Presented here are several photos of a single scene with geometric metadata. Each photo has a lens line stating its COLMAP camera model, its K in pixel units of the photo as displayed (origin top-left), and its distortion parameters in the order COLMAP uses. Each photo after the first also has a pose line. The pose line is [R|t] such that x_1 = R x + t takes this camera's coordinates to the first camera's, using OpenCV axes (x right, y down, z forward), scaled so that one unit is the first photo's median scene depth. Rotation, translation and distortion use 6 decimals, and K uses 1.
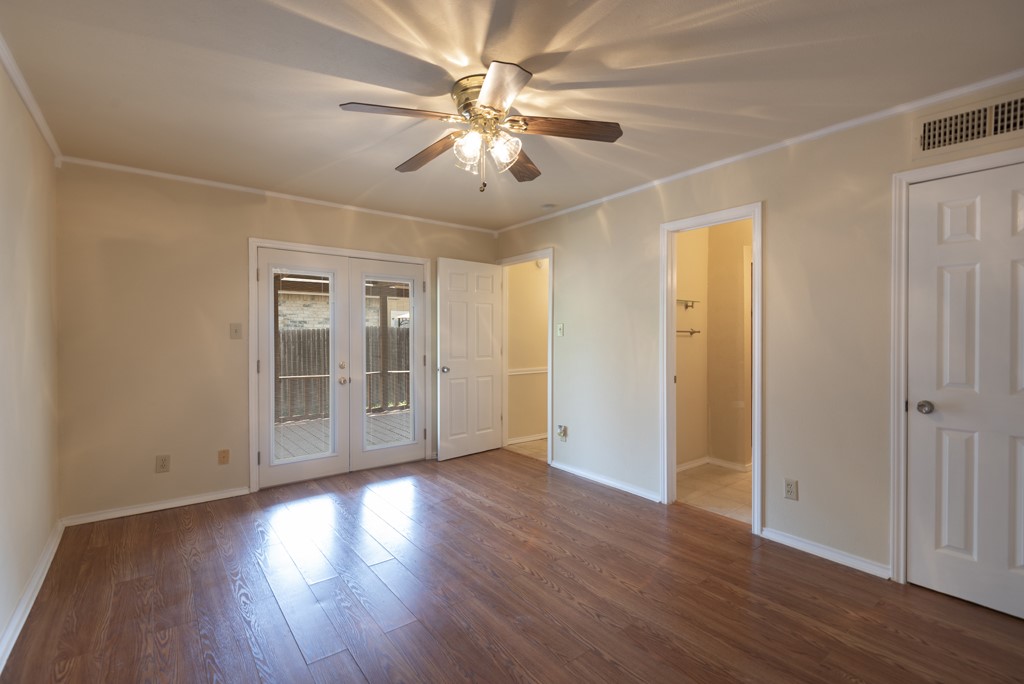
lens RADIAL K [[461.3, 0, 505.4], [0, 461.3, 333.4], [0, 0, 1]] dist [0.027443, -0.014347]
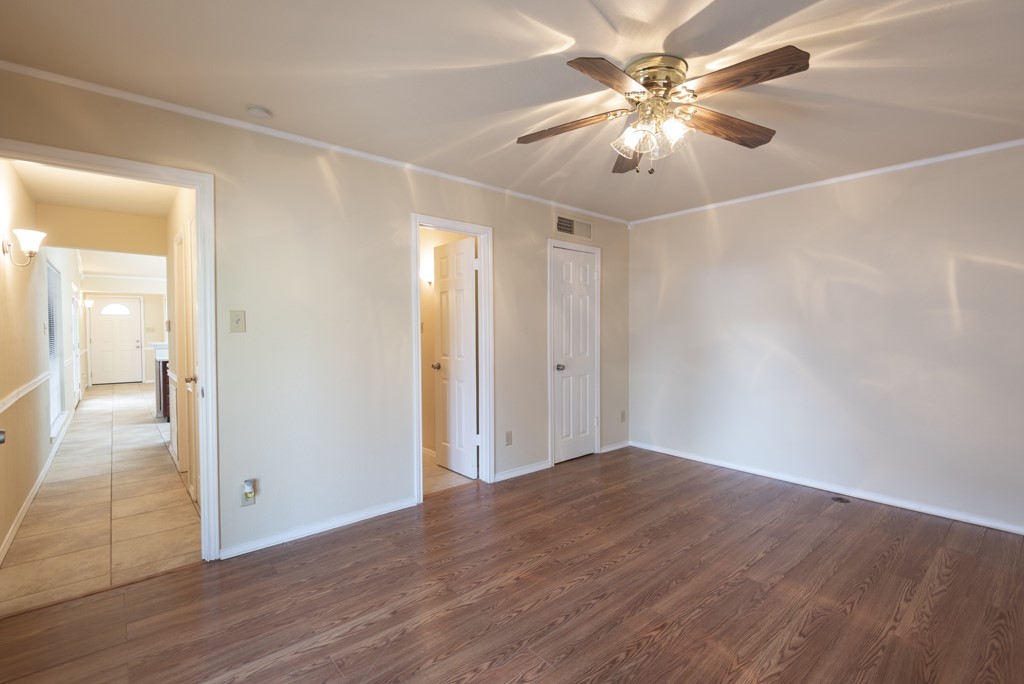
lens RADIAL K [[461.3, 0, 511.1], [0, 461.3, 342.7], [0, 0, 1]] dist [0.027443, -0.014347]
pose [[-0.062930, -0.028665, 0.997606, -0.640209], [-0.000271, 0.999588, 0.028705, 0.001273], [-0.998018, 0.001536, -0.062912, 0.879508]]
